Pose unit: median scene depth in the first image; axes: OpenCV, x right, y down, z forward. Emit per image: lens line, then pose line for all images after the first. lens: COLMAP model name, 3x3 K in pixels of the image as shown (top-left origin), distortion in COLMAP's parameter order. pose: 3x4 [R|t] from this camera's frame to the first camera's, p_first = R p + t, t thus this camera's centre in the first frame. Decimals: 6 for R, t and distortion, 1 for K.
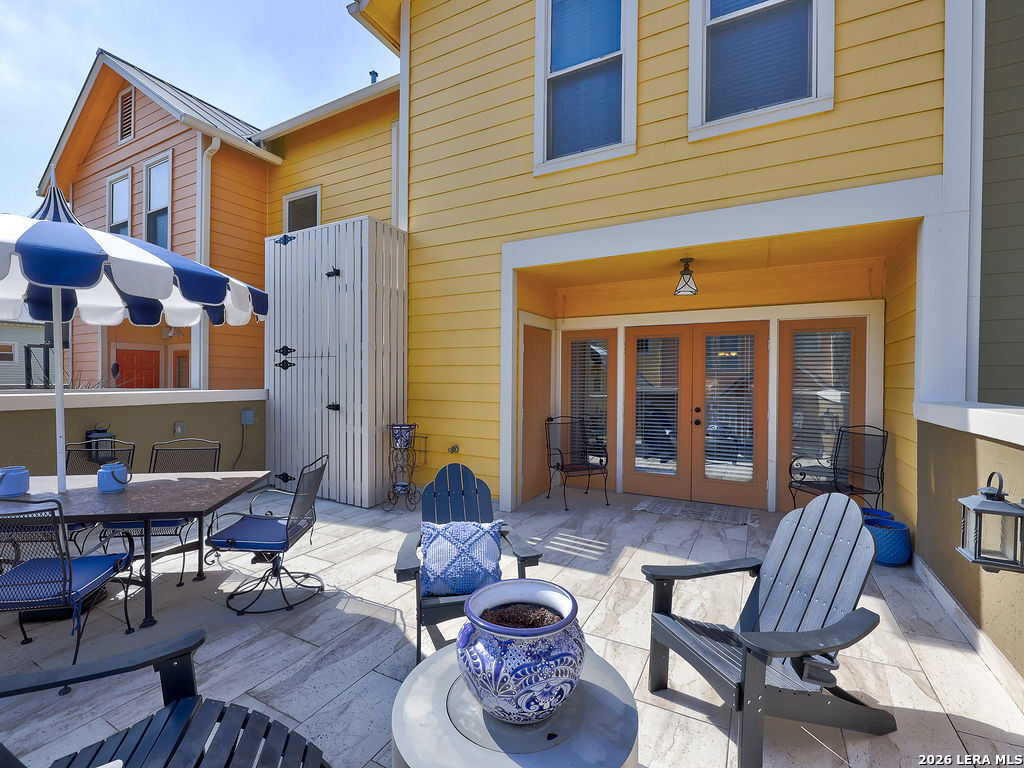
lens RADIAL K [[461.9, 0, 509.7], [0, 461.9, 380.5], [0, 0, 1]] dist [0.000841, 0.000096]
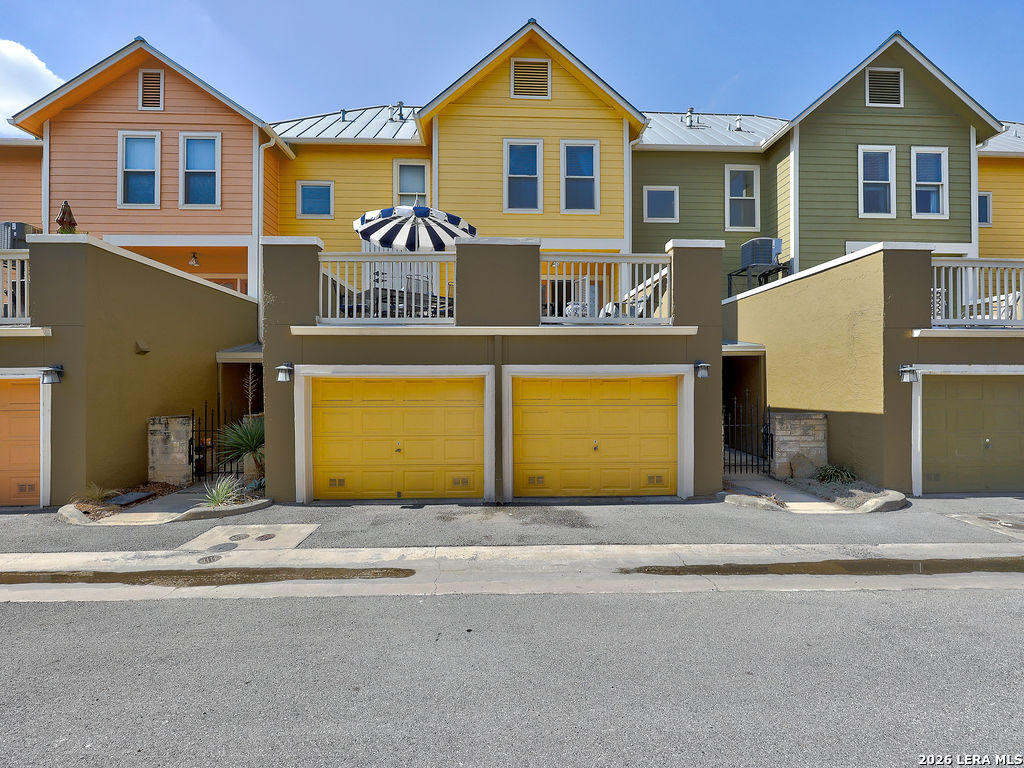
lens RADIAL K [[461.9, 0, 510.4], [0, 461.9, 383.1], [0, 0, 1]] dist [0.000841, 0.000096]
pose [[0.854171, -0.003908, 0.519978, -1.282392], [0.009314, 0.999926, -0.007785, 0.525347], [-0.519909, 0.011493, 0.854144, -1.210888]]
